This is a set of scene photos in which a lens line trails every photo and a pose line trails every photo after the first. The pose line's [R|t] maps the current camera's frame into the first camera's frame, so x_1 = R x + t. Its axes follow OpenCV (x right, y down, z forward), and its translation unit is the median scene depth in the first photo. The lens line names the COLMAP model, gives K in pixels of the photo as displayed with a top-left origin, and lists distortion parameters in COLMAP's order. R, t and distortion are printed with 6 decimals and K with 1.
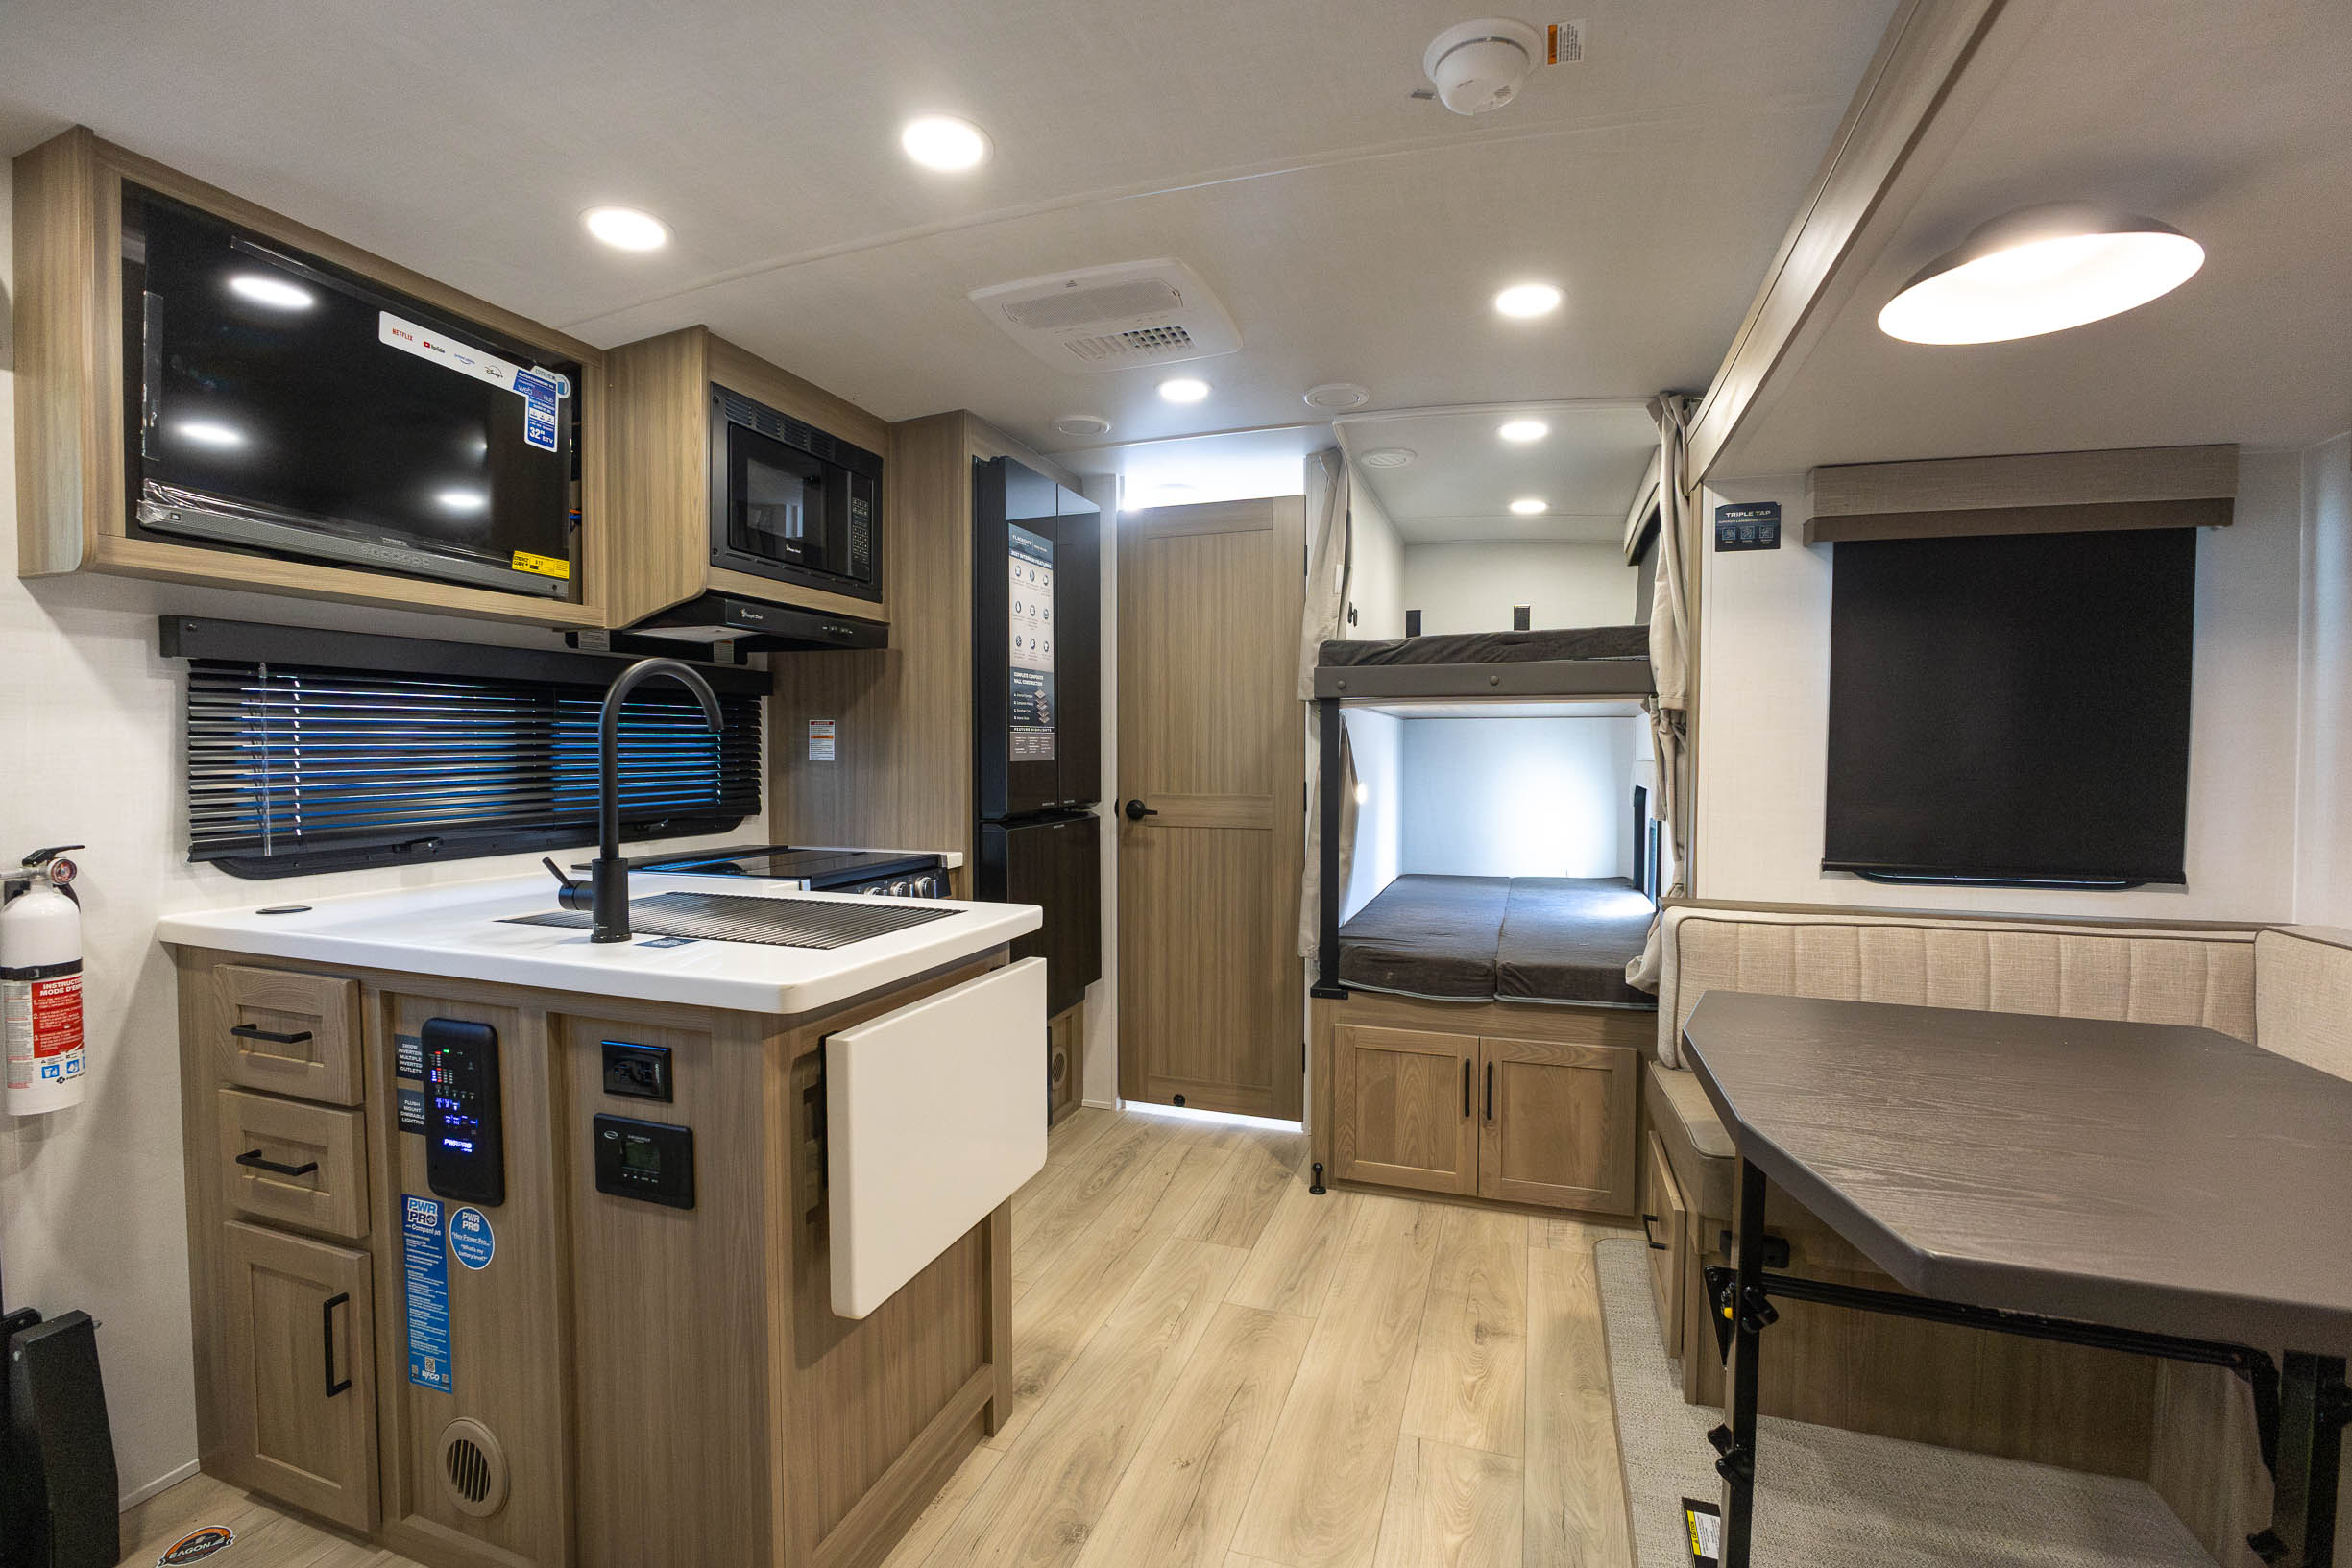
lens RADIAL K [[1015.3, 0, 1165.9], [0, 1015.3, 780.7], [0, 0, 1]] dist [-0.012177, 0.001308]
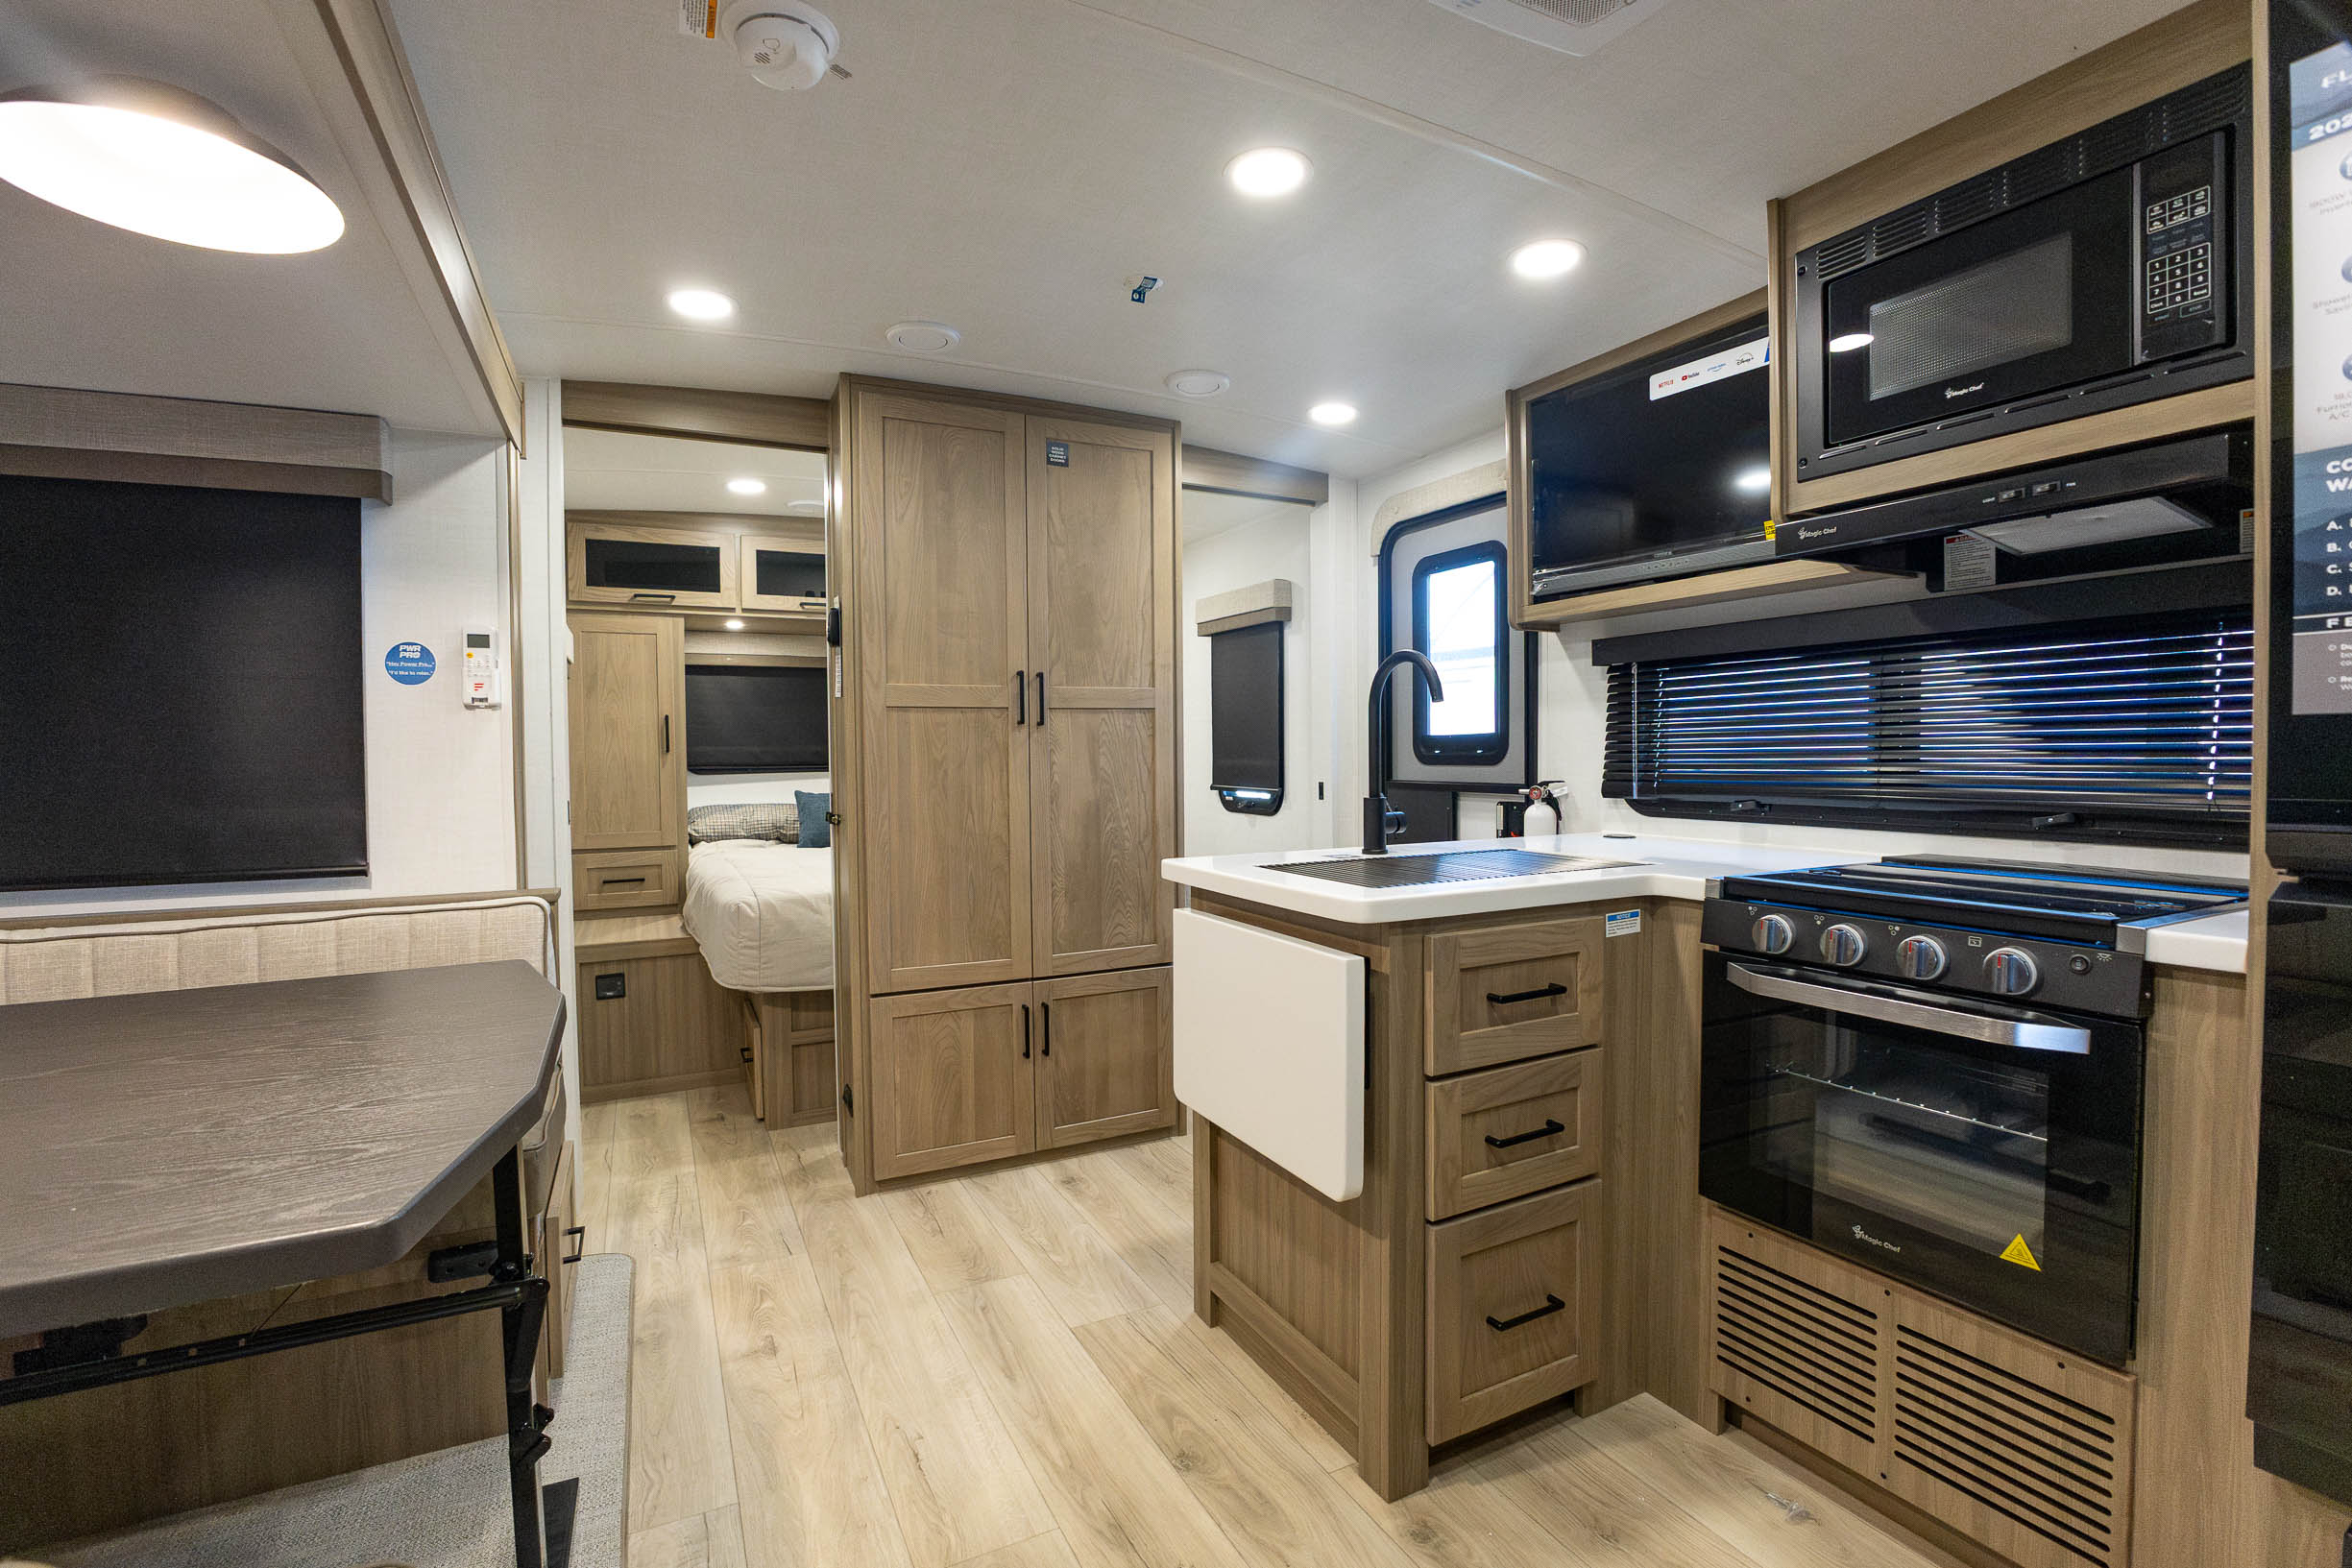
lens RADIAL K [[1015.3, 0, 1173.7], [0, 1015.3, 775.2], [0, 0, 1]] dist [-0.012177, 0.001308]
pose [[-0.676665, 0.022701, -0.735941, 0.630760], [-0.015563, 0.998860, 0.045121, -0.013119], [0.736126, 0.041985, -0.675541, 1.562056]]
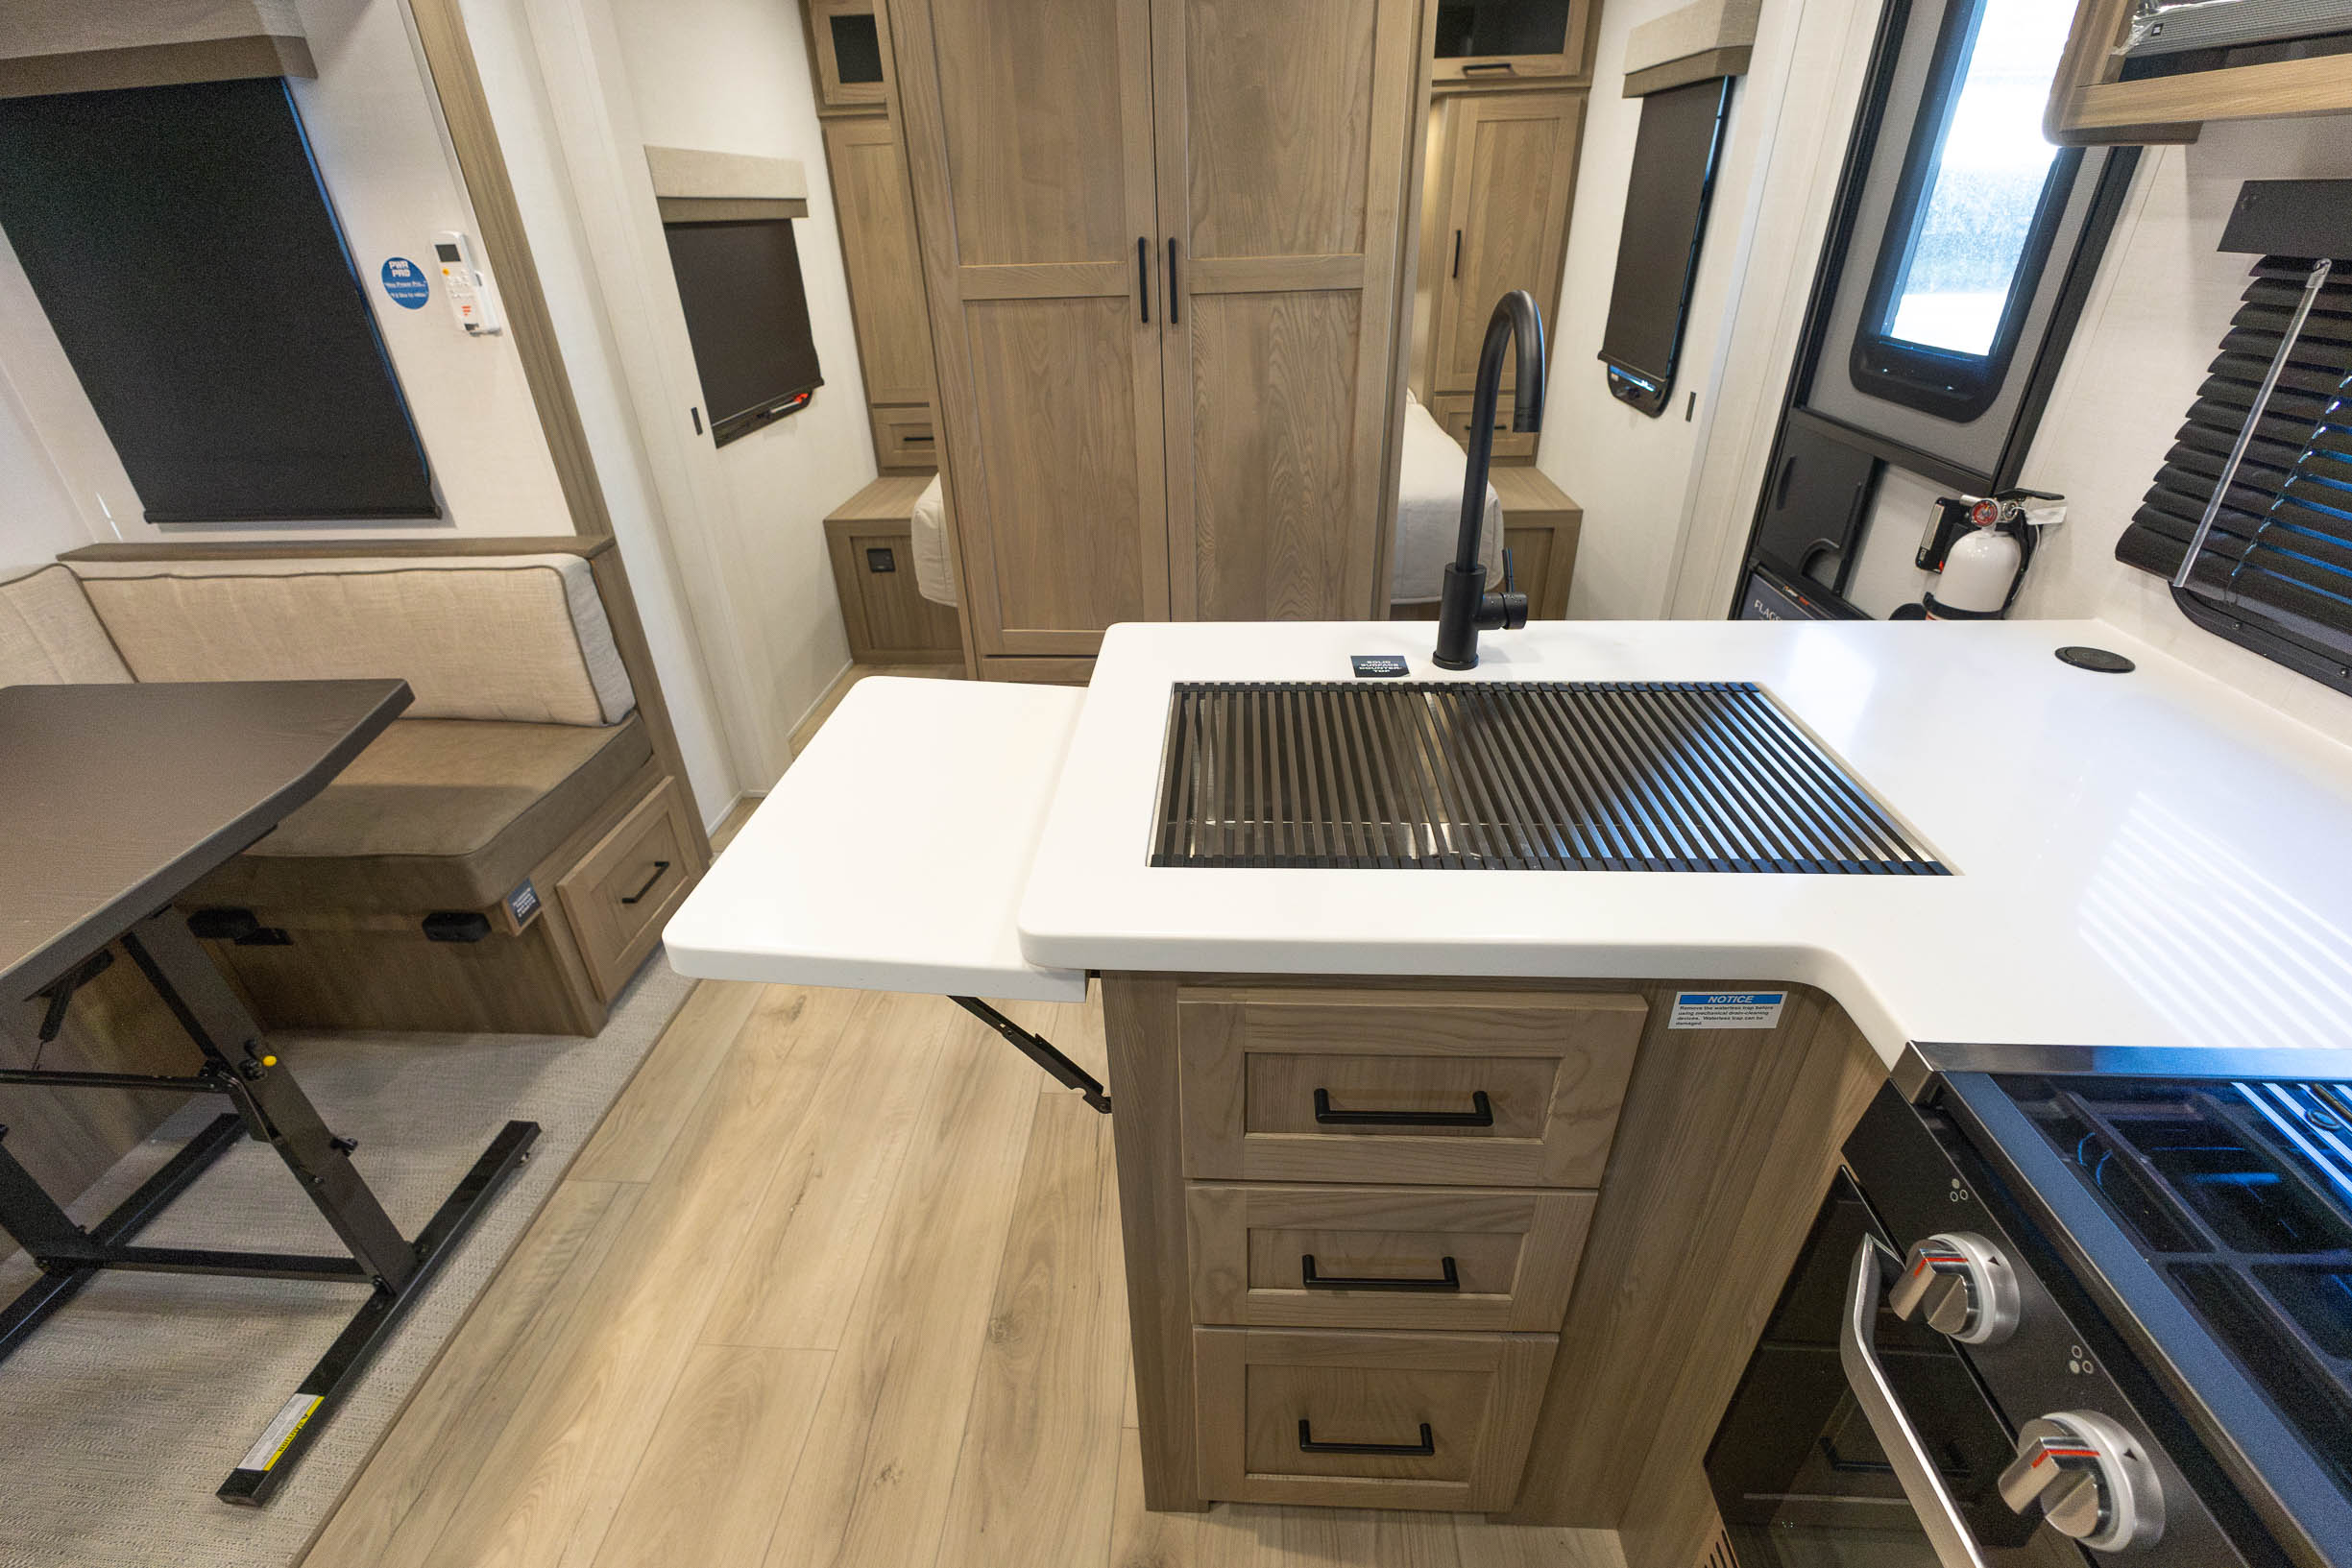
lens RADIAL K [[1015.3, 0, 1179.2], [0, 1015.3, 765.5], [0, 0, 1]] dist [-0.012177, 0.001308]
pose [[-0.952835, 0.167641, -0.252985, -0.090009], [0.015014, 0.858609, 0.512411, -0.178301], [0.303117, 0.484445, -0.820630, 1.470086]]
